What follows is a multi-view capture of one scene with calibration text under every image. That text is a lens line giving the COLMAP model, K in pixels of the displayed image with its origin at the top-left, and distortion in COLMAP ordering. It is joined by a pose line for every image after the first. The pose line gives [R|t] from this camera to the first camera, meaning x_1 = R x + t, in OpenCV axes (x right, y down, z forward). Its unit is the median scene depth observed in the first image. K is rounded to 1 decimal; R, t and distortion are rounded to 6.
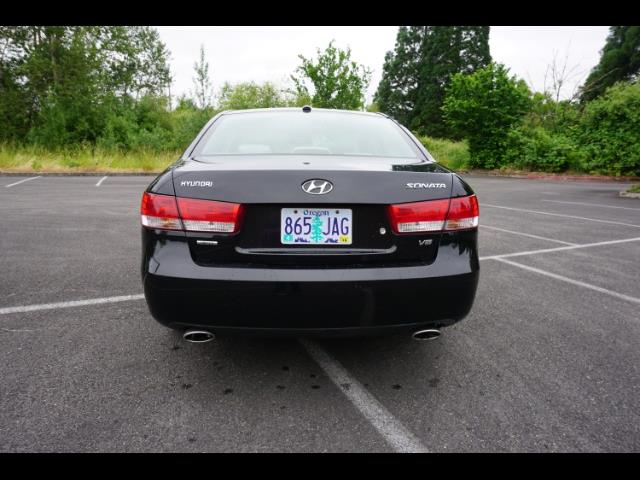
lens RADIAL K [[425.7, 0, 317.5], [0, 425.7, 236.0], [0, 0, 1]] dist [-0.042303, 0.028347]
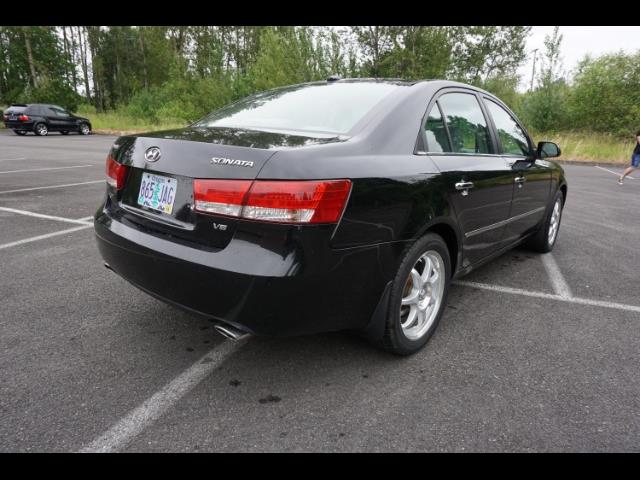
lens RADIAL K [[423.4, 0, 318.3], [0, 423.4, 236.1], [0, 0, 1]] dist [-0.037329, 0.030909]
pose [[0.706166, 0.190731, -0.681873, 0.843097], [-0.163408, 0.980938, 0.105156, -0.076665], [0.688932, 0.037166, 0.723872, 0.437697]]
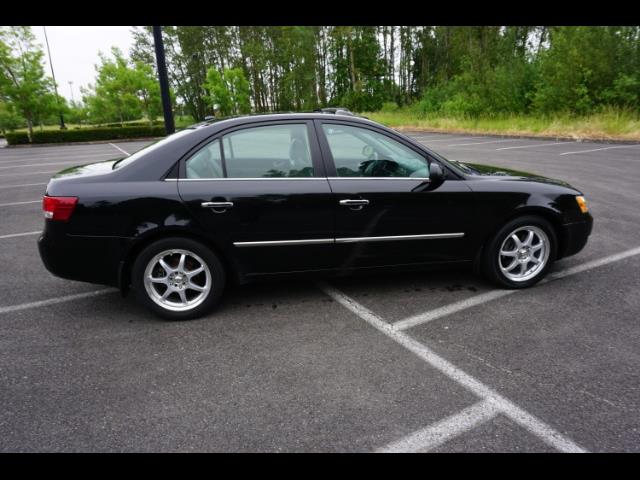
lens RADIAL K [[425.7, 0, 317.5], [0, 425.7, 236.0], [0, 0, 1]] dist [-0.042303, 0.028347]
pose [[0.090282, 0.261673, -0.960925, 1.708966], [-0.169278, 0.954857, 0.244116, -0.433753], [0.981424, 0.140624, 0.130502, 1.581608]]
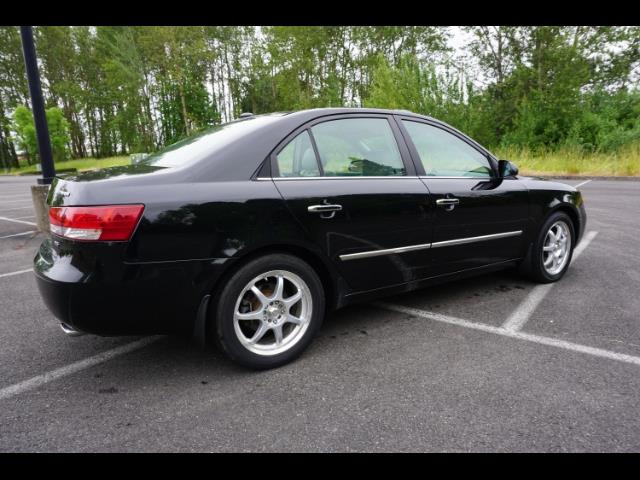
lens RADIAL K [[425.7, 0, 317.5], [0, 425.7, 236.0], [0, 0, 1]] dist [-0.042303, 0.028347]
pose [[0.466773, 0.140090, -0.873211, 1.303223], [-0.143730, 0.986264, 0.081397, -0.163290], [0.872619, 0.087512, 0.480497, 0.906267]]
